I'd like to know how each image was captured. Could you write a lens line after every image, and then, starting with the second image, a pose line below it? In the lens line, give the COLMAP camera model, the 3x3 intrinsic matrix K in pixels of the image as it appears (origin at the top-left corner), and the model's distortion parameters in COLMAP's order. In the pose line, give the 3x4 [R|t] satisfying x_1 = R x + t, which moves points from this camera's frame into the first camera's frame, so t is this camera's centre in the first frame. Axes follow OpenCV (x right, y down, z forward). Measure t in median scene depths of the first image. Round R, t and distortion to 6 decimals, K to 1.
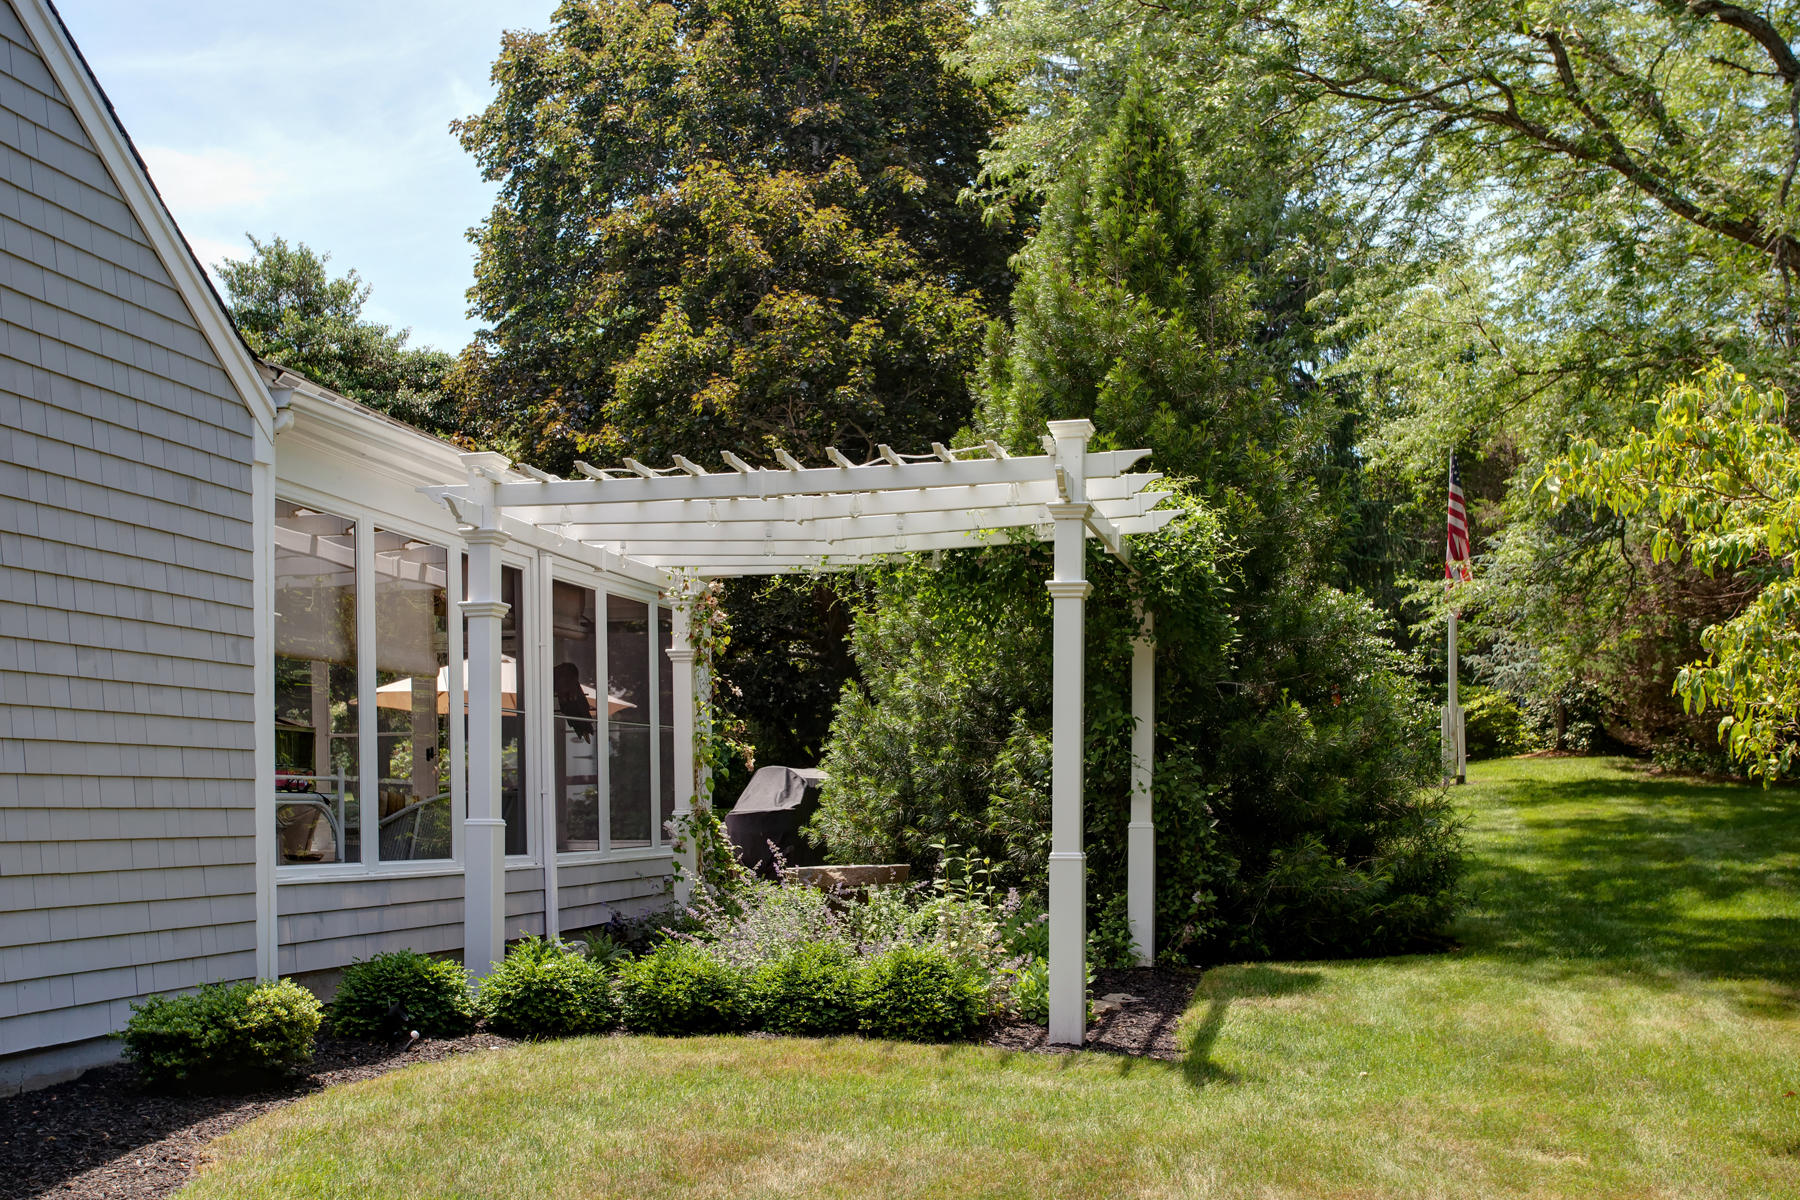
lens RADIAL K [[1878.6, 0, 900.0], [0, 1878.6, 600.0], [0, 0, 1]] dist [-0.005091, -0.003436]
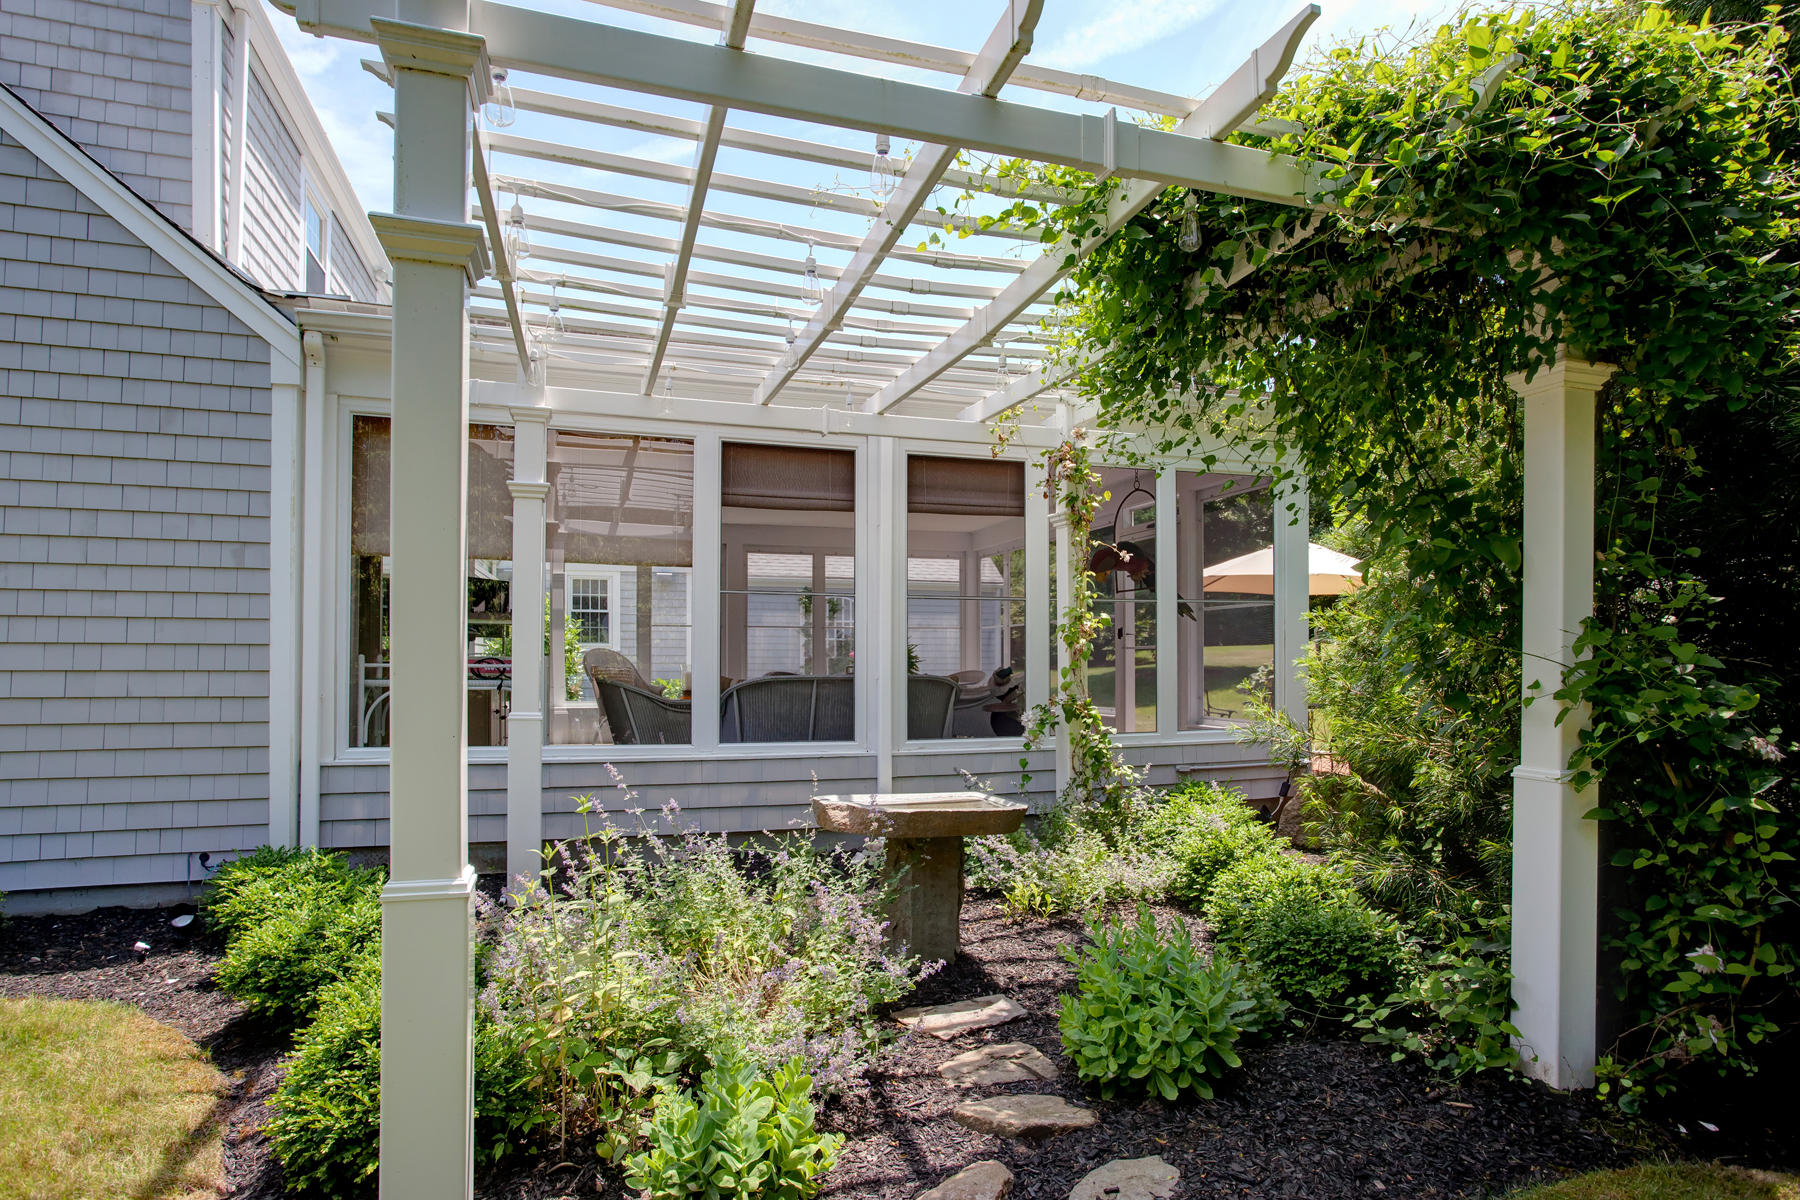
lens RADIAL K [[973.0, 0, 903.6], [0, 973.0, 643.3], [0, 0, 1]] dist [-0.000595, -0.000573]
pose [[0.521599, -0.012225, -0.853103, 0.346818], [0.082131, 0.995973, 0.035944, 0.090097], [0.849229, -0.088815, 0.520502, 1.028573]]
